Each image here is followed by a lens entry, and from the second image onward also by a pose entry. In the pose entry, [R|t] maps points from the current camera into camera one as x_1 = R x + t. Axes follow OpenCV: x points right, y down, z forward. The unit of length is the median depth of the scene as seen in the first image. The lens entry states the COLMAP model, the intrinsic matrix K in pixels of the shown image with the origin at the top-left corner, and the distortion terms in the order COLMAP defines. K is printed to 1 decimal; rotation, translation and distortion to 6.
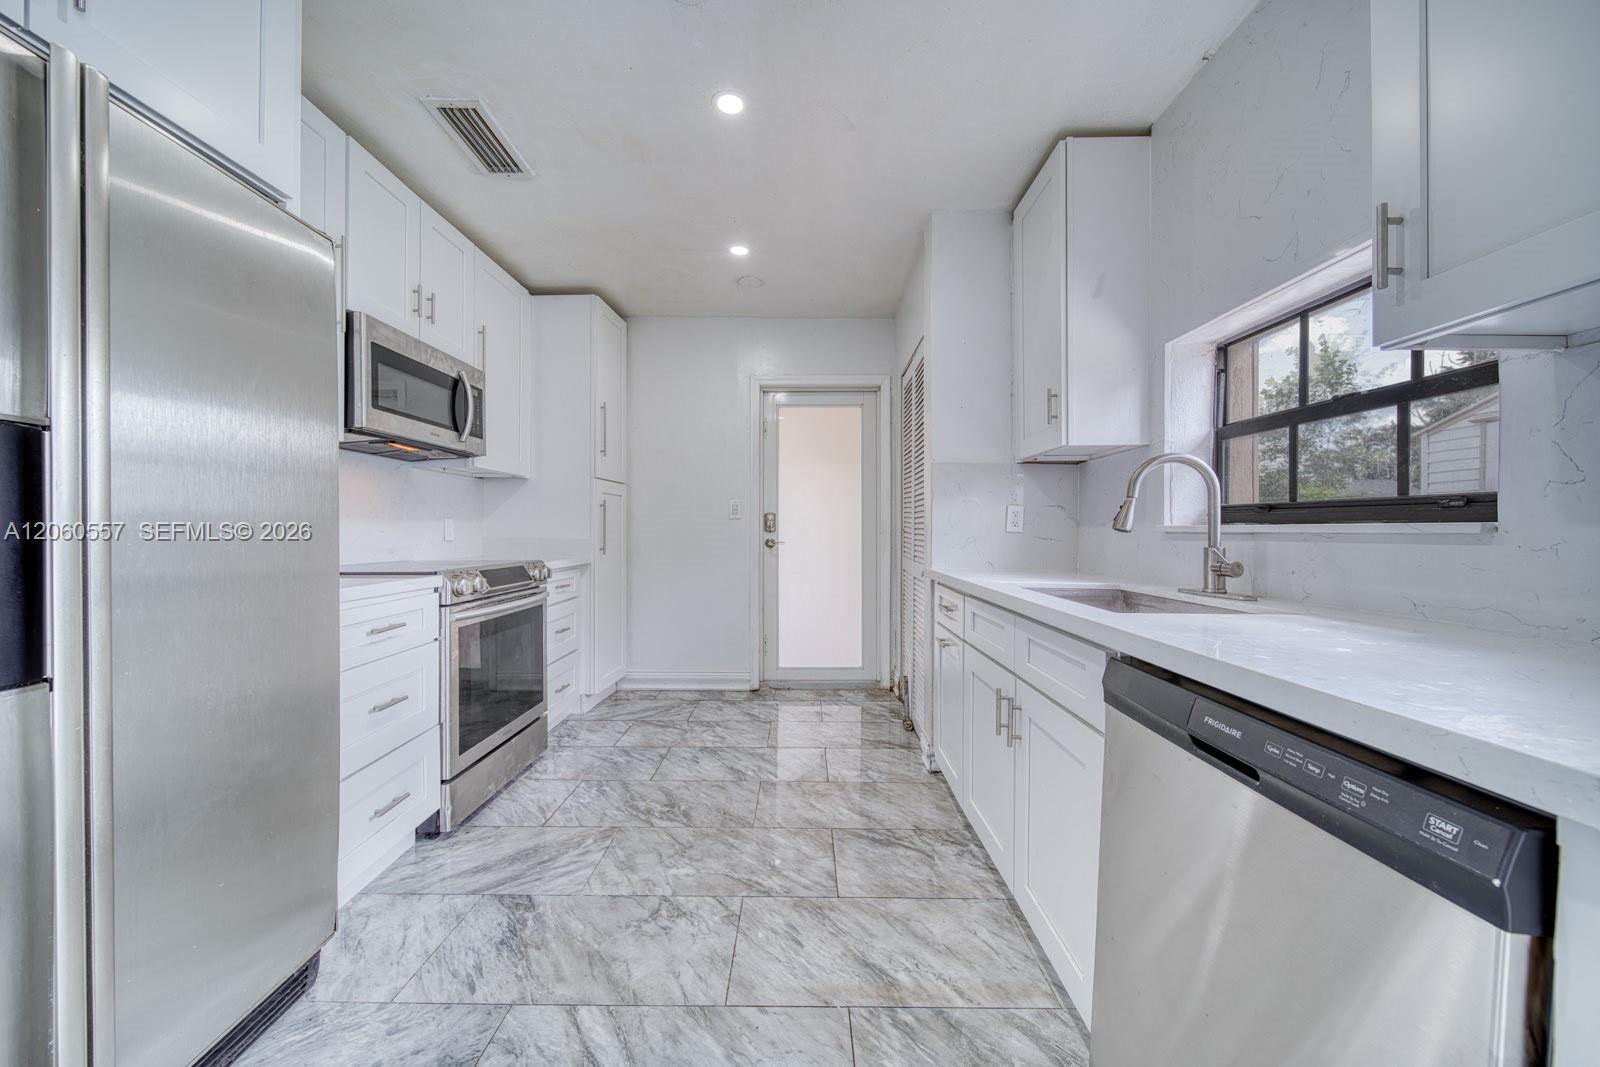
lens RADIAL K [[577.8, 0, 798.5], [0, 577.8, 531.0], [0, 0, 1]] dist [-0.001820, -0.000326]
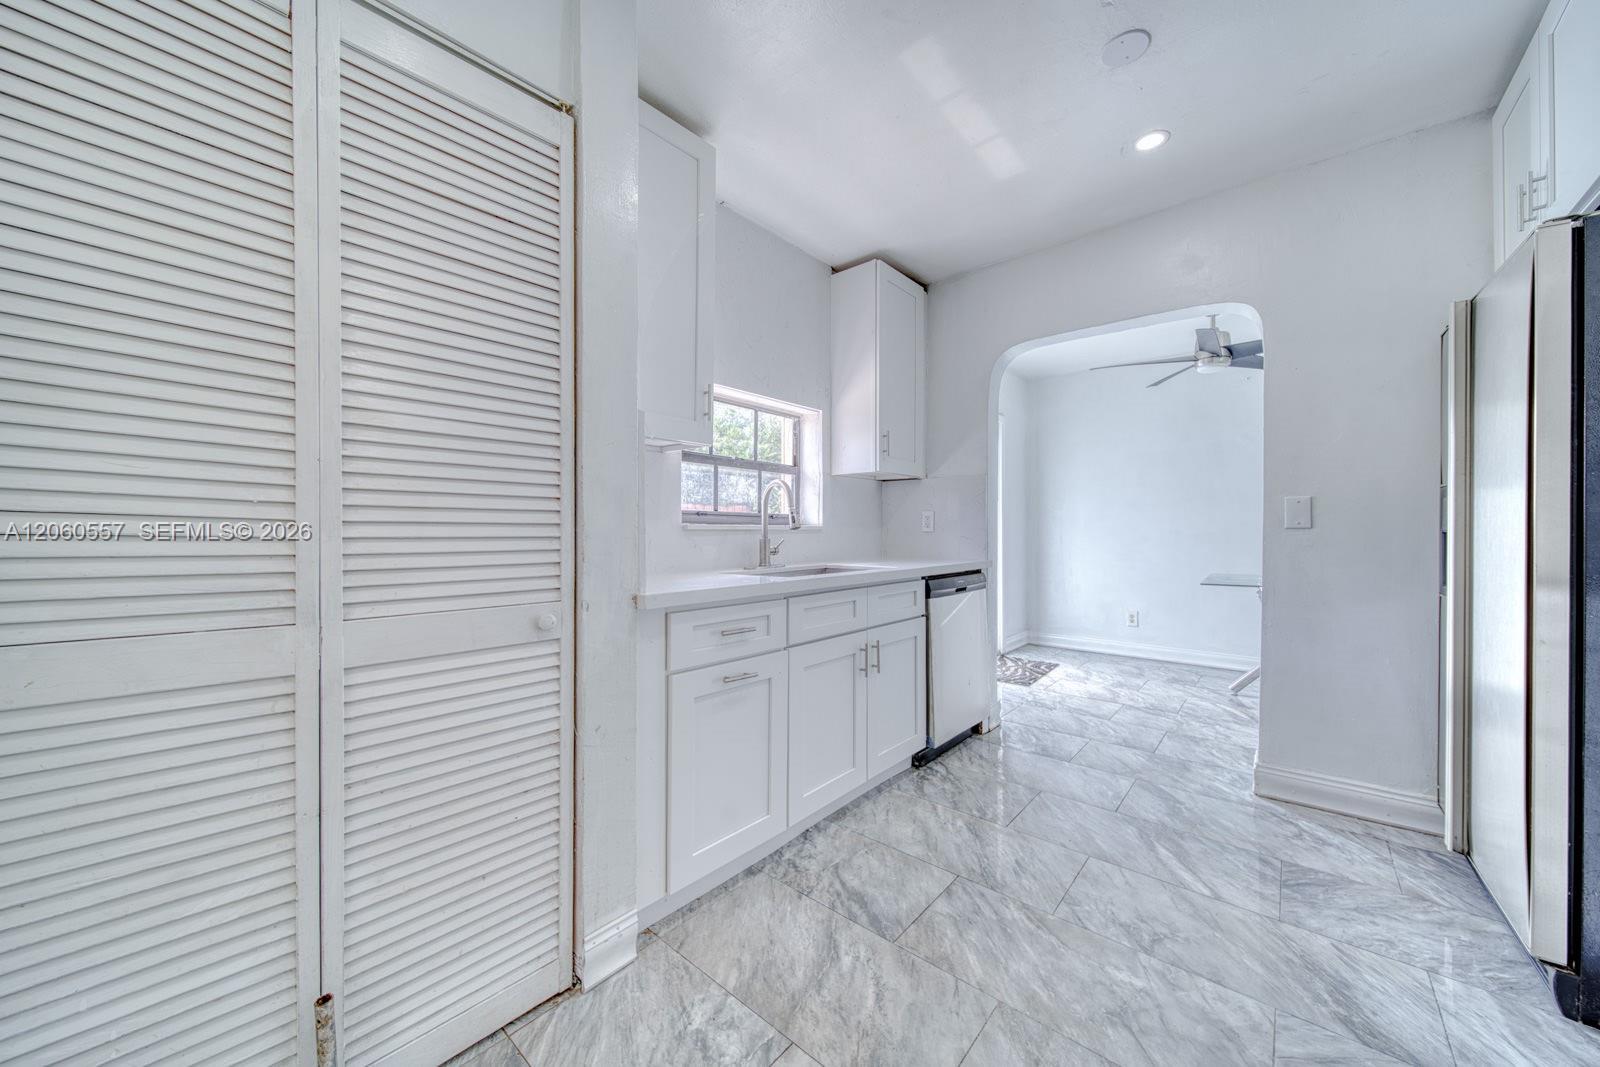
lens RADIAL K [[577.8, 0, 798.5], [0, 577.8, 531.0], [0, 0, 1]] dist [-0.001820, -0.000326]
pose [[-0.763965, -0.006245, 0.645227, -0.374381], [-0.001804, 0.999970, 0.007542, -0.006864], [-0.645255, 0.004598, -0.763953, 1.931967]]
